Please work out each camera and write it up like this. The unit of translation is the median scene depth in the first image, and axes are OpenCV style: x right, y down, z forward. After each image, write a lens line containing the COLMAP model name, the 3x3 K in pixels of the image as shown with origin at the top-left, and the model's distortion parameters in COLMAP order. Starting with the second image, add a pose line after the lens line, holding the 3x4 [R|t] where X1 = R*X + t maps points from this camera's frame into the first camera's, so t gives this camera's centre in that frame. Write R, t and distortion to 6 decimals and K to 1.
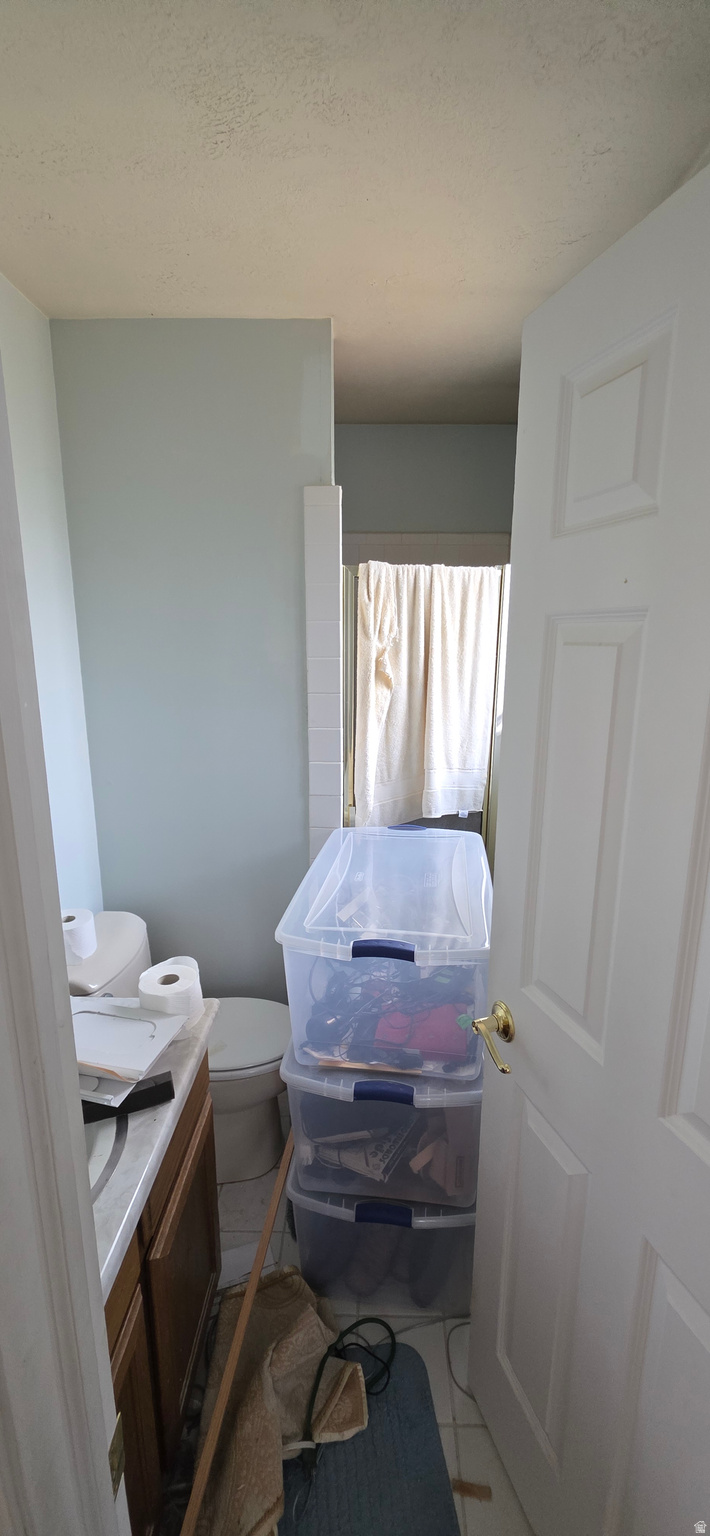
lens RADIAL K [[618.5, 0, 362.0], [0, 618.5, 764.8], [0, 0, 1]] dist [0.004756, -0.005159]
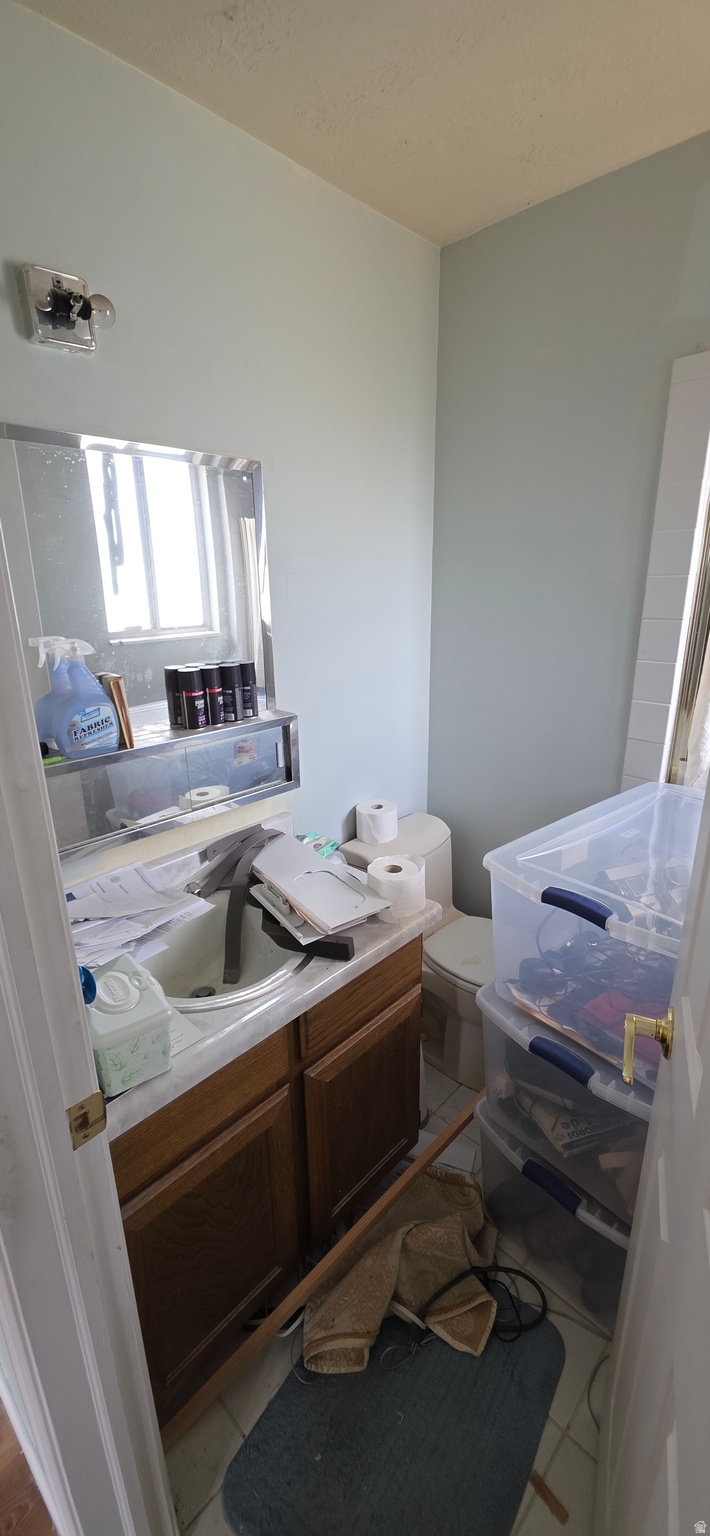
lens RADIAL K [[618.5, 0, 361.4], [0, 618.5, 769.3], [0, 0, 1]] dist [0.004756, -0.005159]
pose [[0.735274, 0.184643, -0.652134, 0.318537], [-0.123336, 0.982562, 0.139139, 0.024904], [0.666454, -0.021874, 0.745226, 0.139807]]
